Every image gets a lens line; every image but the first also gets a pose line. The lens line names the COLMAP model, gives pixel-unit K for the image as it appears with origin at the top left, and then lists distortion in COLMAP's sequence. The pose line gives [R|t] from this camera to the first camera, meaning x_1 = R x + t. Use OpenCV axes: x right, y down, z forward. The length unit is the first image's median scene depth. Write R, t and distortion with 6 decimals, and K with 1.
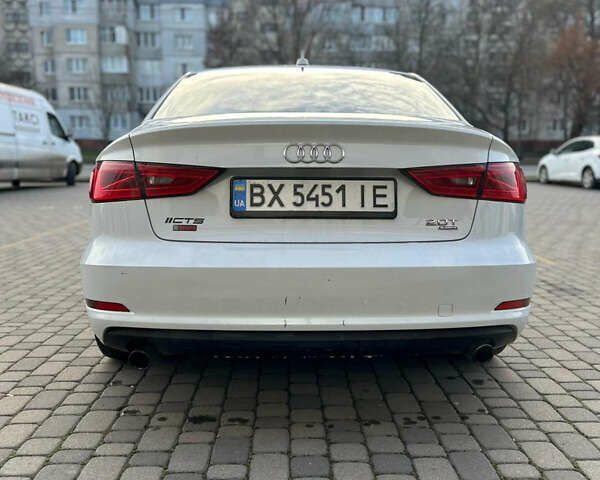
lens RADIAL K [[600.0, 0, 300.0], [0, 600.0, 240.0], [0, 0, 1]] dist [0.085608, -0.121061]
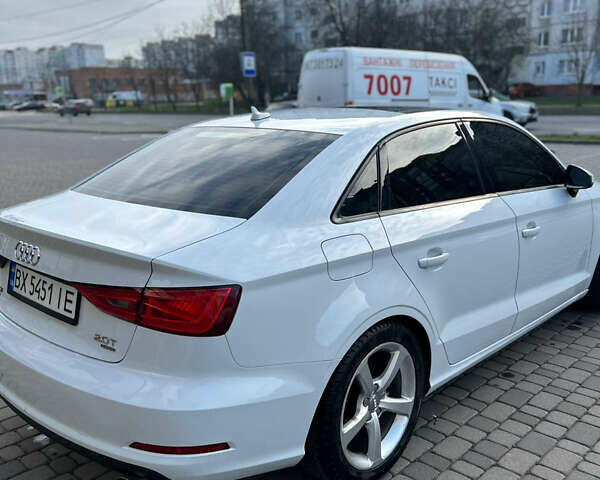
lens RADIAL K [[600.0, 0, 300.0], [0, 600.0, 240.0], [0, 0, 1]] dist [0.085608, -0.121061]
pose [[0.714407, 0.143986, -0.684756, 0.133329], [-0.080892, 0.989033, 0.123573, -0.040409], [0.695039, -0.032890, 0.718220, 0.063852]]
